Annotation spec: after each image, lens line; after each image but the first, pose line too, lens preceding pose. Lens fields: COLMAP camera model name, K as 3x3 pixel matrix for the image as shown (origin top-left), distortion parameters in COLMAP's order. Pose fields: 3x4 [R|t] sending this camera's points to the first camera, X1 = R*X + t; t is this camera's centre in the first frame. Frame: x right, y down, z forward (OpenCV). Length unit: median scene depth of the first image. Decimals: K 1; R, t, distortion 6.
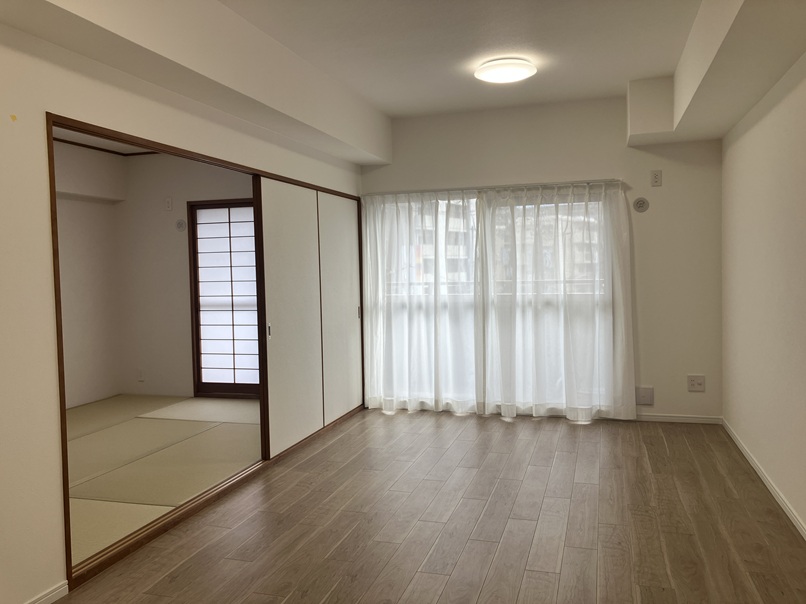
lens RADIAL K [[669.6, 0, 403.0], [0, 669.6, 302.0], [0, 0, 1]] dist [-0.005386, -0.006508]
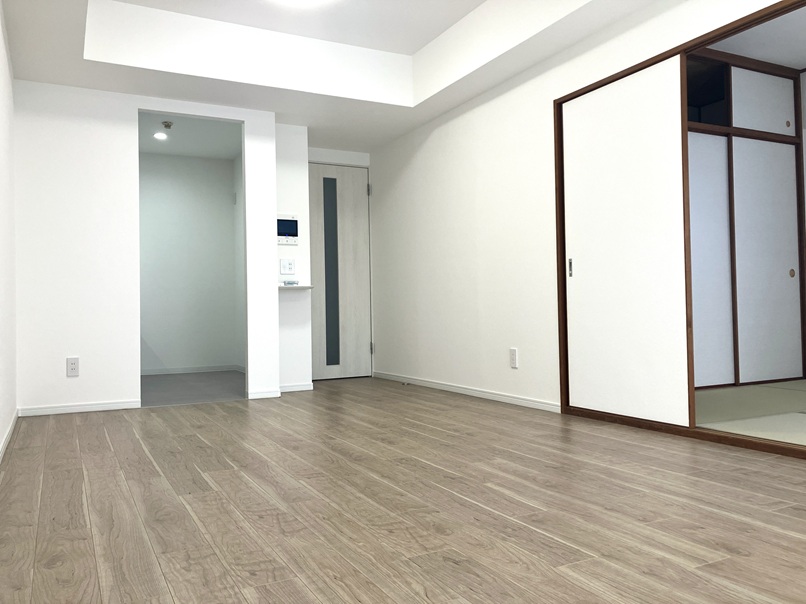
lens RADIAL K [[669.6, 0, 403.0], [0, 669.6, 302.0], [0, 0, 1]] dist [-0.005386, -0.006508]
pose [[-0.722702, 0.022404, -0.690797, 0.645380], [-0.004227, 0.999313, 0.036832, 0.099608], [0.691147, 0.029538, -0.722110, 1.484385]]
